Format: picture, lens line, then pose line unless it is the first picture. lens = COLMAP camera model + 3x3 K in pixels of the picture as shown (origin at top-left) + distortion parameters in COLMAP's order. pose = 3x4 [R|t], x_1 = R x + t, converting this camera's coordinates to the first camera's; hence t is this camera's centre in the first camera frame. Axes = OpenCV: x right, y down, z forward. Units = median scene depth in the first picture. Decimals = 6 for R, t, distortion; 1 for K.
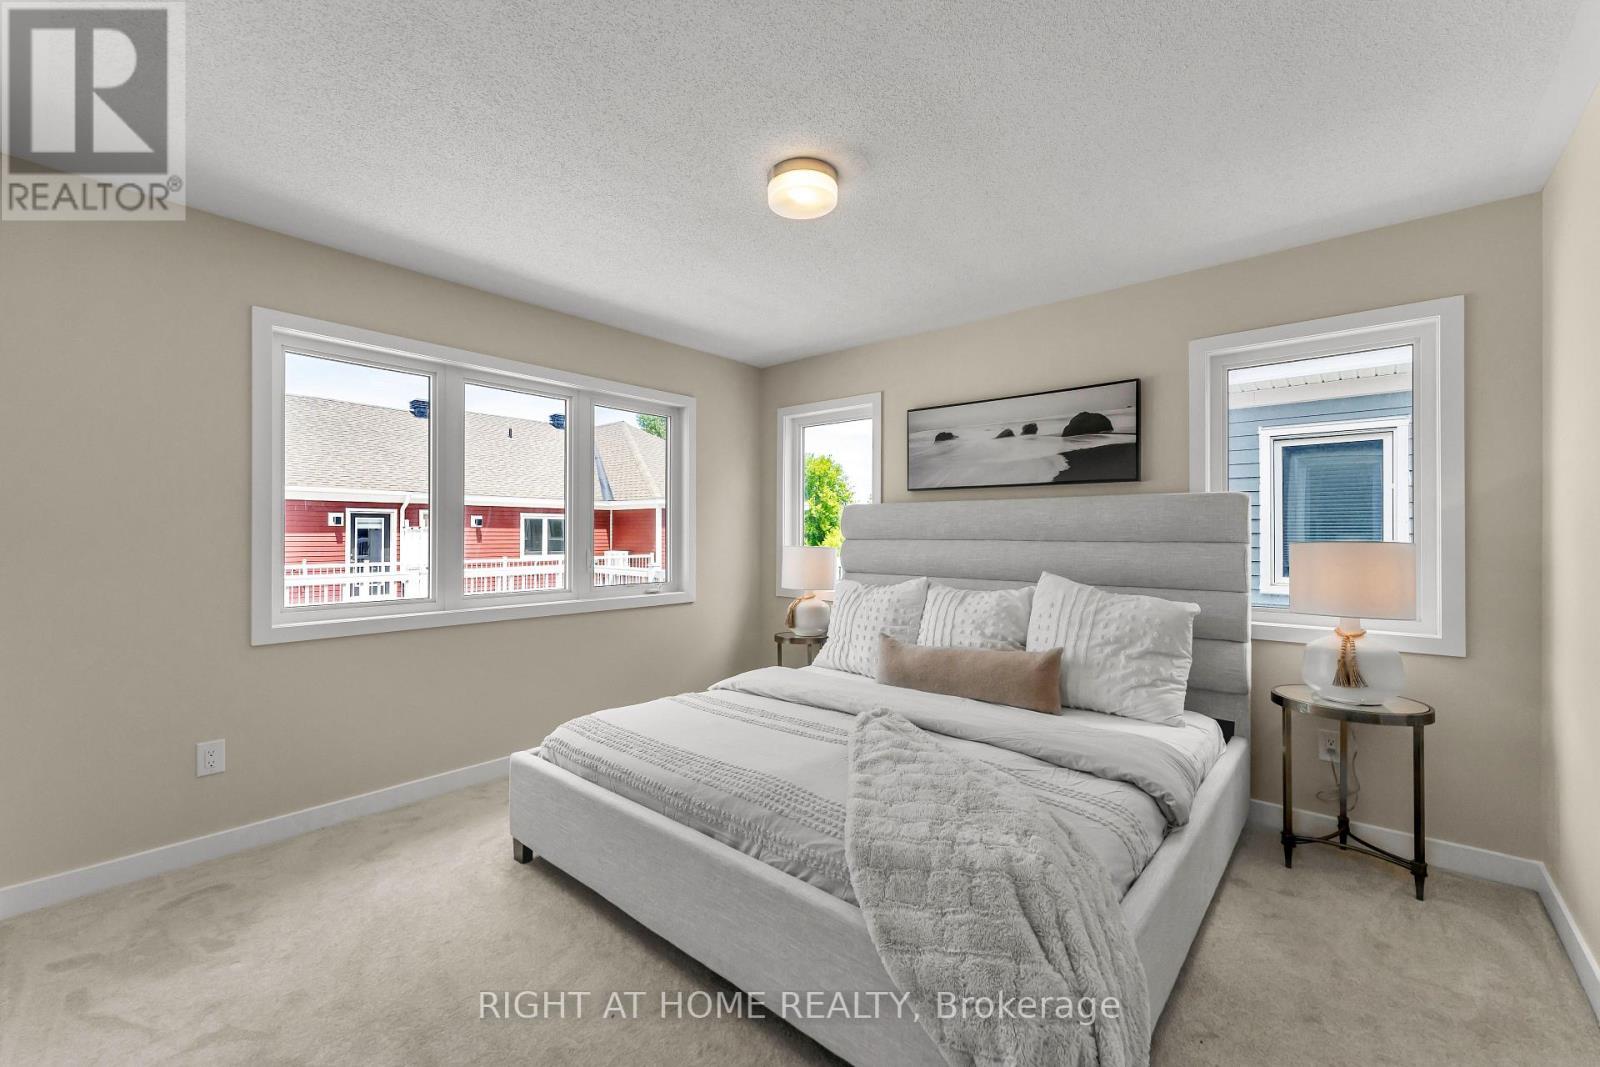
lens RADIAL K [[646.0, 0, 796.8], [0, 646.0, 529.4], [0, 0, 1]] dist [0.001511, 0.000013]
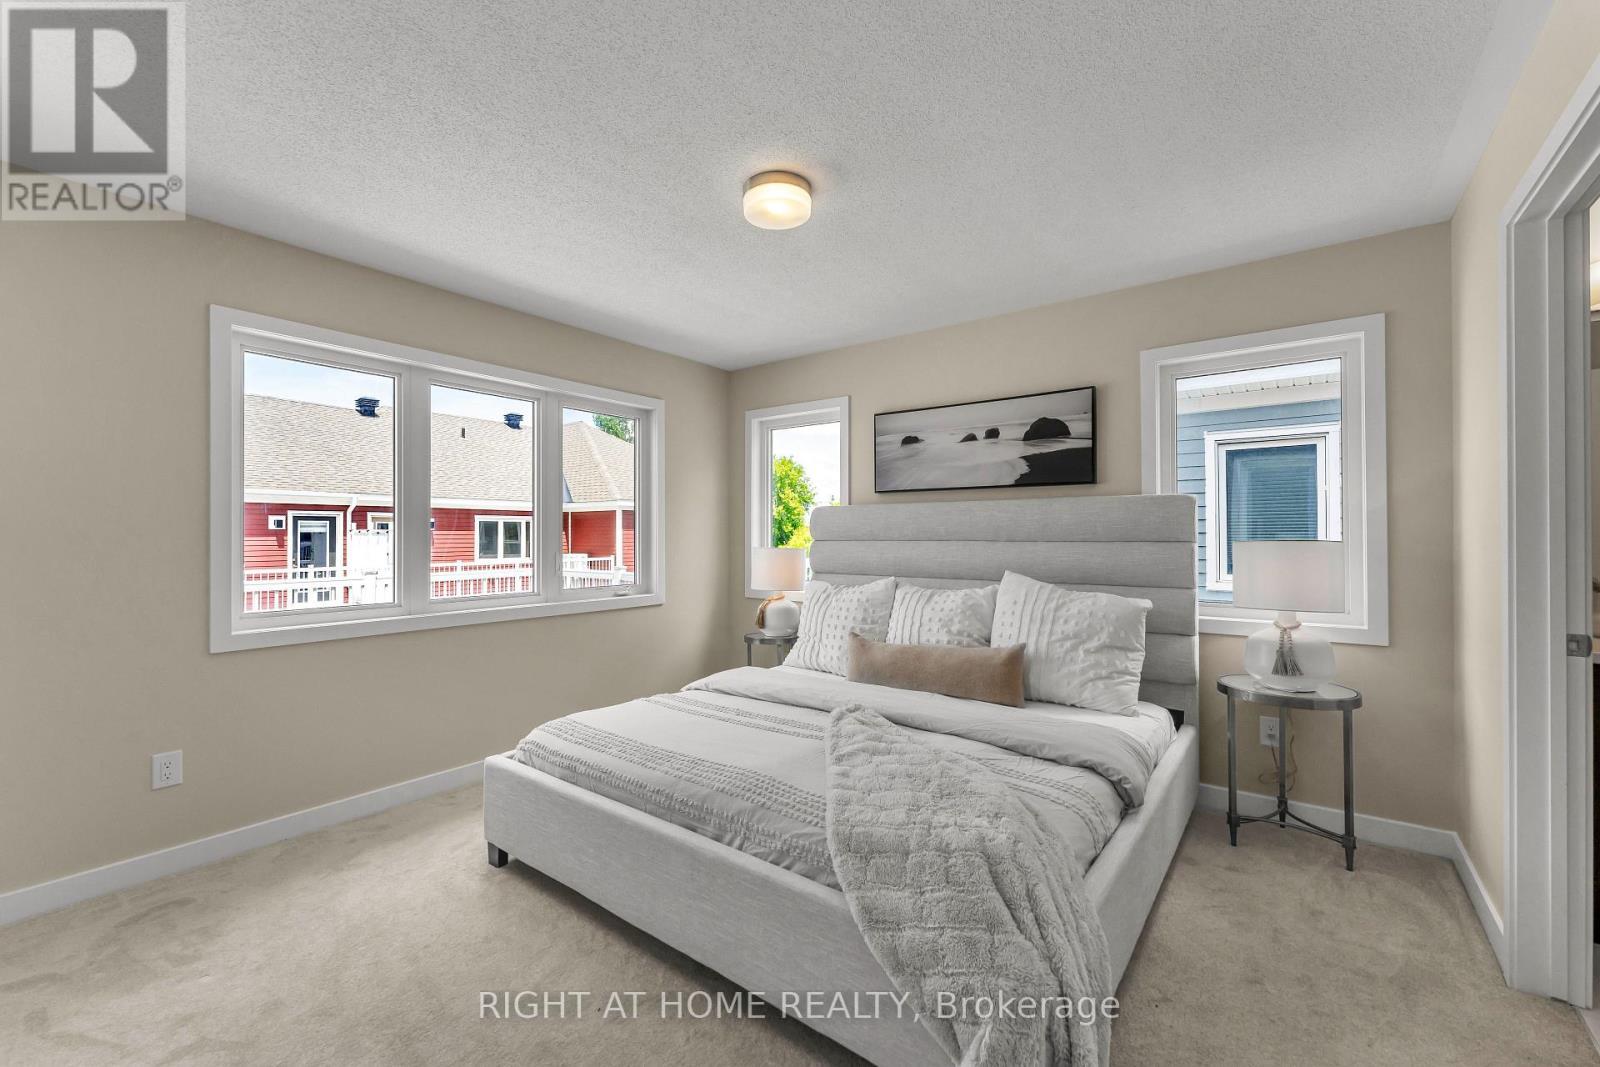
lens RADIAL K [[649.4, 0, 796.5], [0, 649.4, 528.4], [0, 0, 1]] dist [0.001381, 0.000122]
pose [[0.998233, -0.004137, 0.059280, -0.017727], [0.004357, 0.999984, -0.003593, -0.000459], [-0.059264, 0.003845, 0.998235, -0.024792]]
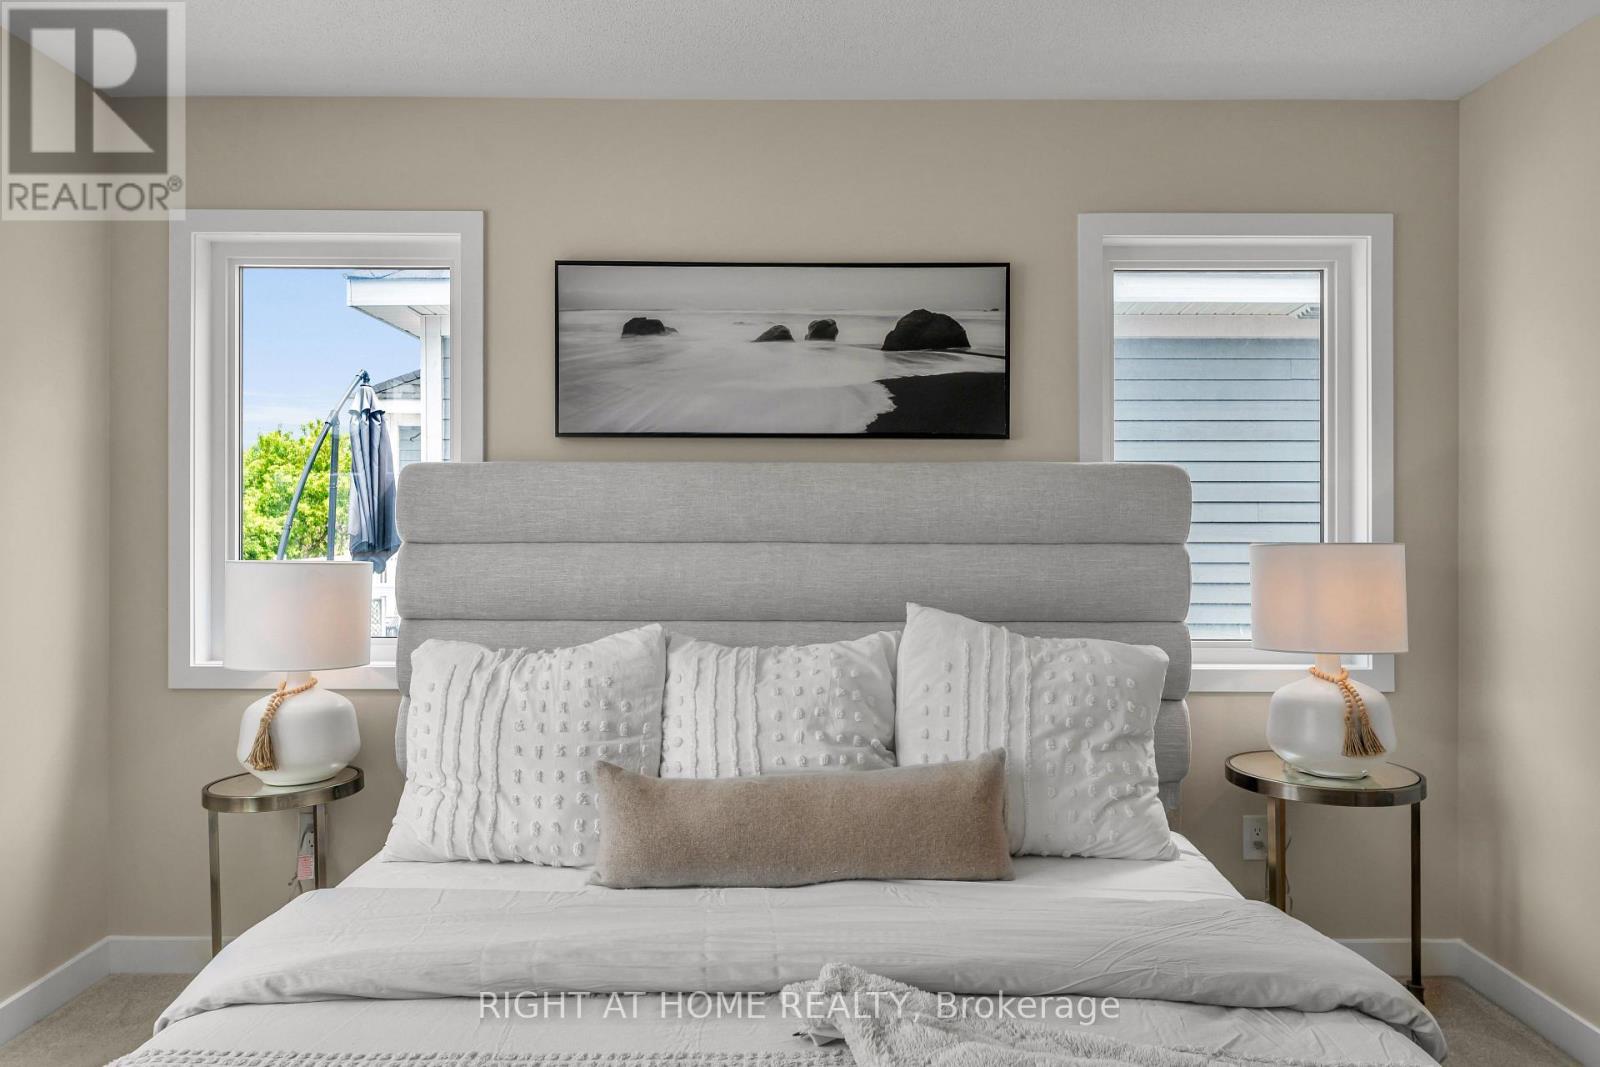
lens RADIAL K [[1062.9, 0, 790.8], [0, 1062.9, 524.3], [0, 0, 1]] dist [0.002165, 0.001438]
pose [[0.758710, -0.001323, 0.651427, -0.254627], [-0.004070, 0.999969, 0.006771, -0.003760], [-0.651416, -0.007789, 0.758681, 0.414959]]
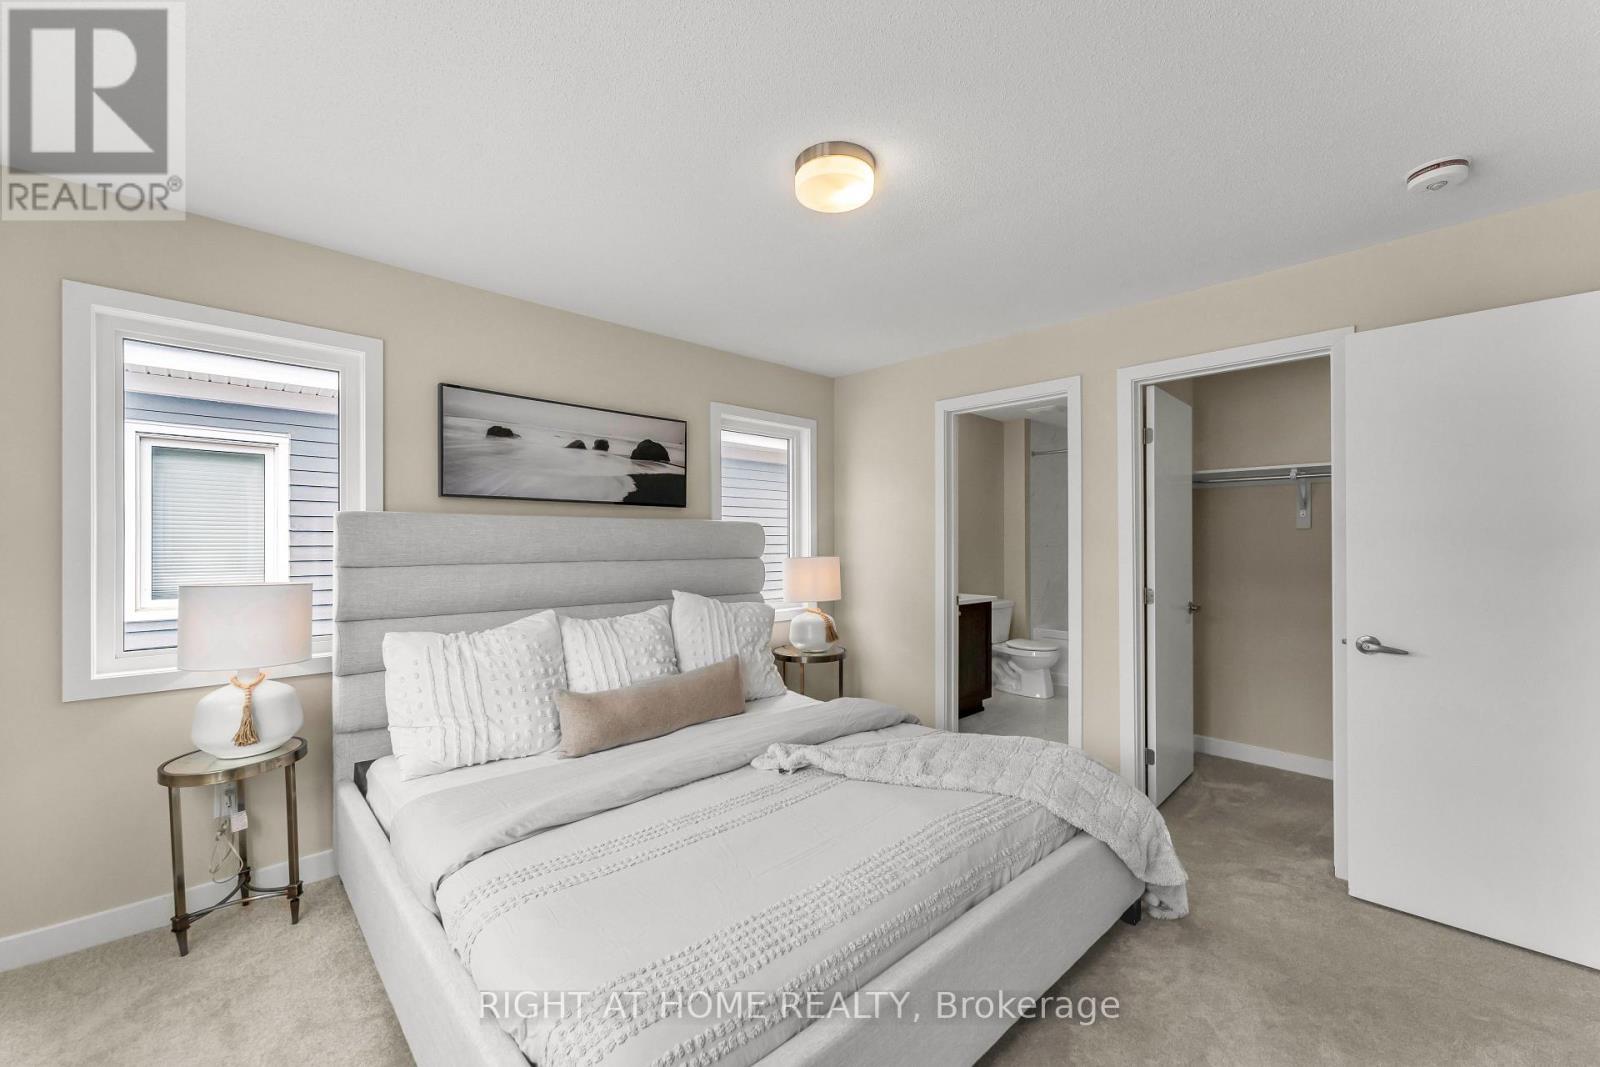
lens RADIAL K [[638.1, 0, 792.6], [0, 638.1, 530.0], [0, 0, 1]] dist [0.000406, -0.000028]
pose [[0.106541, 0.015468, 0.994188, -0.636357], [-0.005024, 0.999875, -0.015018, -0.017846], [-0.994296, -0.003395, 0.106605, 0.706506]]
